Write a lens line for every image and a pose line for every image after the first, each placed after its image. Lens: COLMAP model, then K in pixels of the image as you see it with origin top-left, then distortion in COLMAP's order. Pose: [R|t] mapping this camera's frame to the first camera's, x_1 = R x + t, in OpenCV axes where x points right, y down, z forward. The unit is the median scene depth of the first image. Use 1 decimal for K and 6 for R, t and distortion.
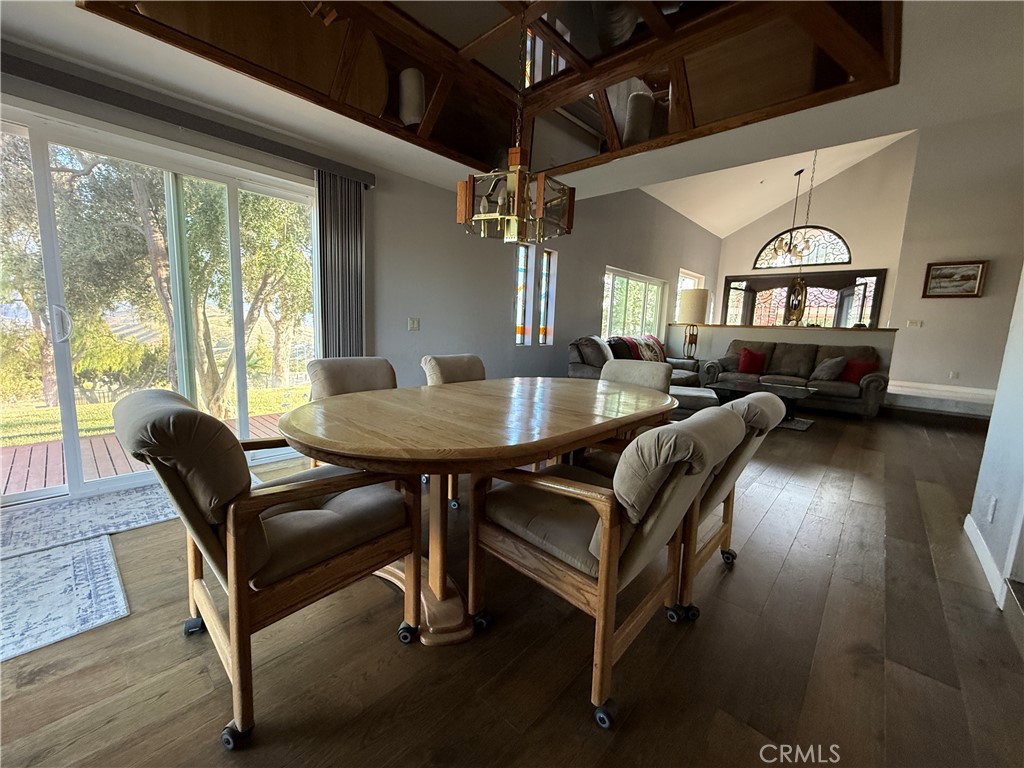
lens RADIAL K [[408.0, 0, 509.9], [0, 408.0, 385.1], [0, 0, 1]] dist [-0.002203, 0.000429]
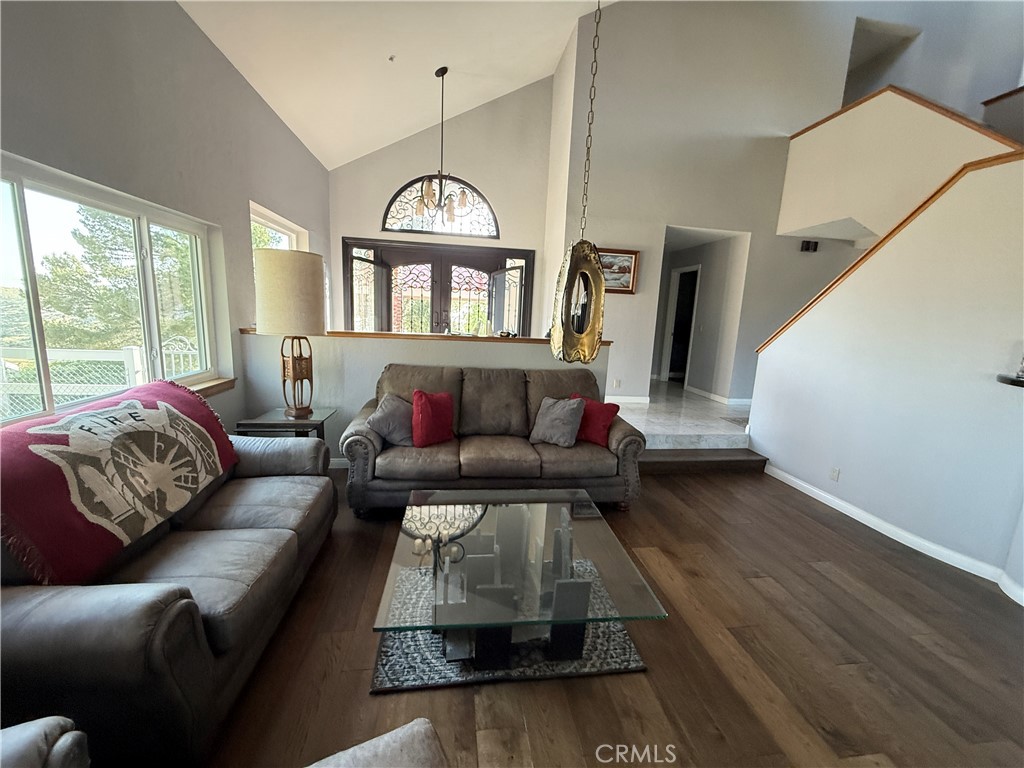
lens RADIAL K [[408.0, 0, 508.3], [0, 408.0, 385.1], [0, 0, 1]] dist [-0.002203, 0.000429]
pose [[0.637634, -0.144131, 0.756736, 0.241110], [0.089110, 0.989547, 0.113387, -0.117388], [-0.765168, -0.004867, 0.643812, 0.517698]]
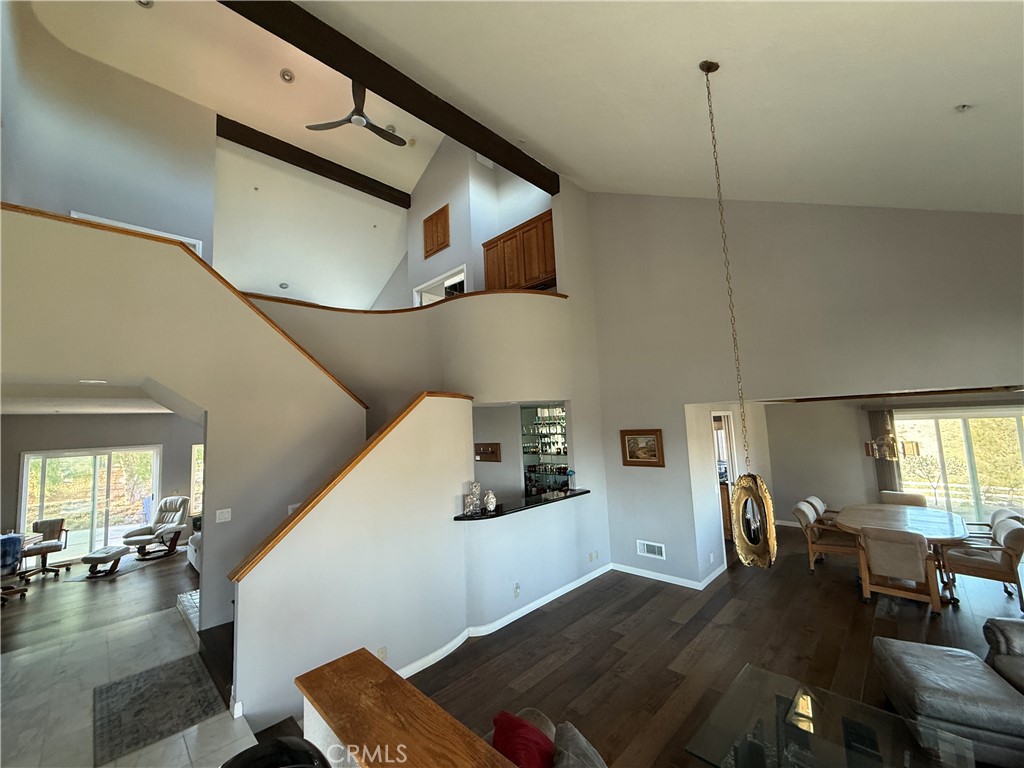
lens RADIAL K [[408.0, 0, 508.8], [0, 408.0, 385.4], [0, 0, 1]] dist [-0.002203, 0.000429]
pose [[-0.999303, 0.011552, 0.035488, 0.612728], [0.013274, 0.998726, 0.048683, -0.250775], [-0.034880, 0.049120, -0.998184, 0.939325]]
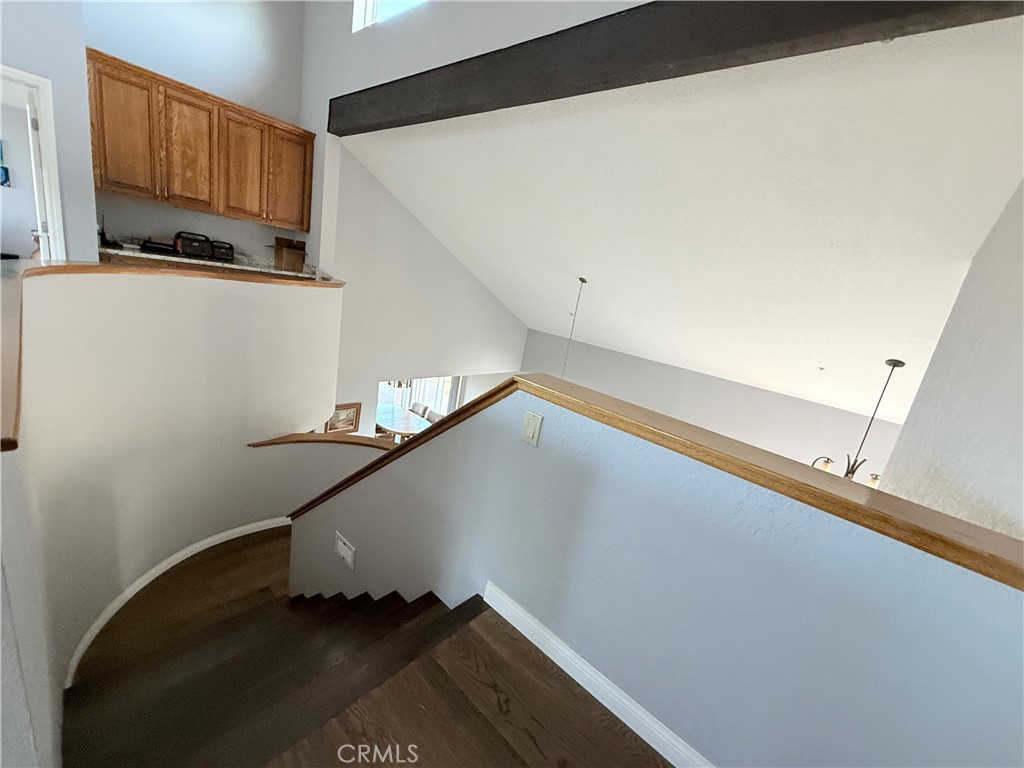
lens RADIAL K [[408.0, 0, 512.8], [0, 408.0, 383.5], [0, 0, 1]] dist [-0.002203, 0.000429]
pose [[0.020596, 0.201968, -0.979175, 1.184905], [-0.304078, 0.934252, 0.186306, -0.422479], [0.952424, 0.293909, 0.080656, 0.461985]]
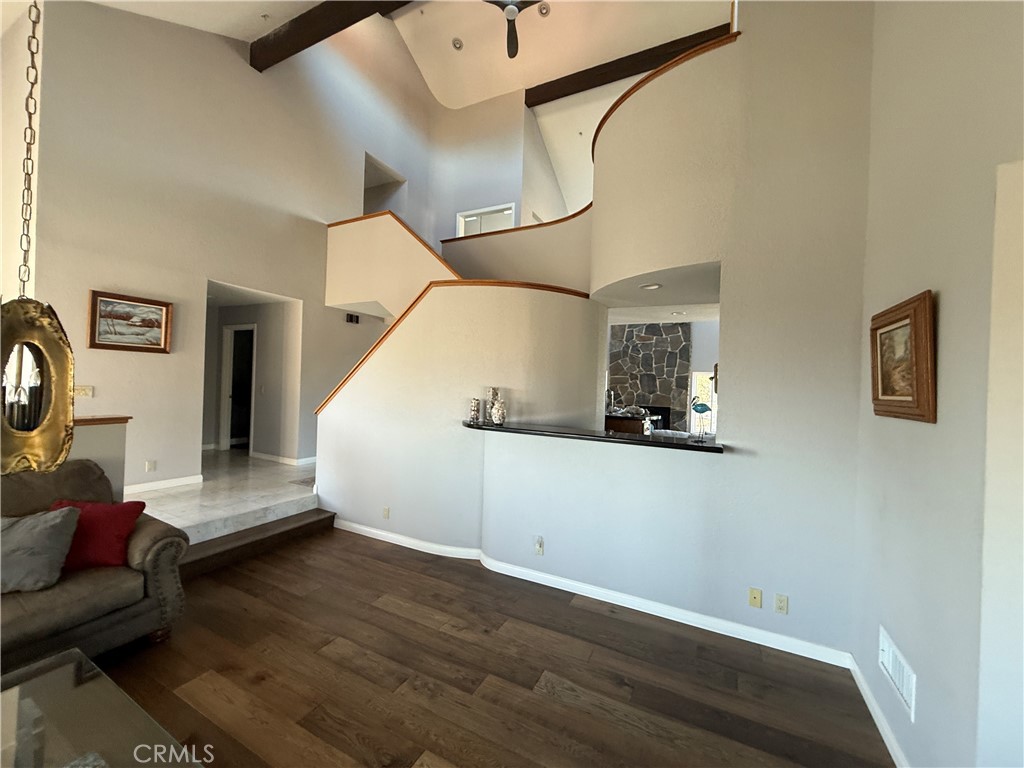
lens RADIAL K [[408.0, 0, 510.7], [0, 408.0, 385.0], [0, 0, 1]] dist [-0.002203, 0.000429]
pose [[-0.270343, -0.048049, 0.961564, 0.246449], [0.091491, 0.992952, 0.075340, -0.128071], [-0.958407, 0.108342, -0.264042, 0.498473]]
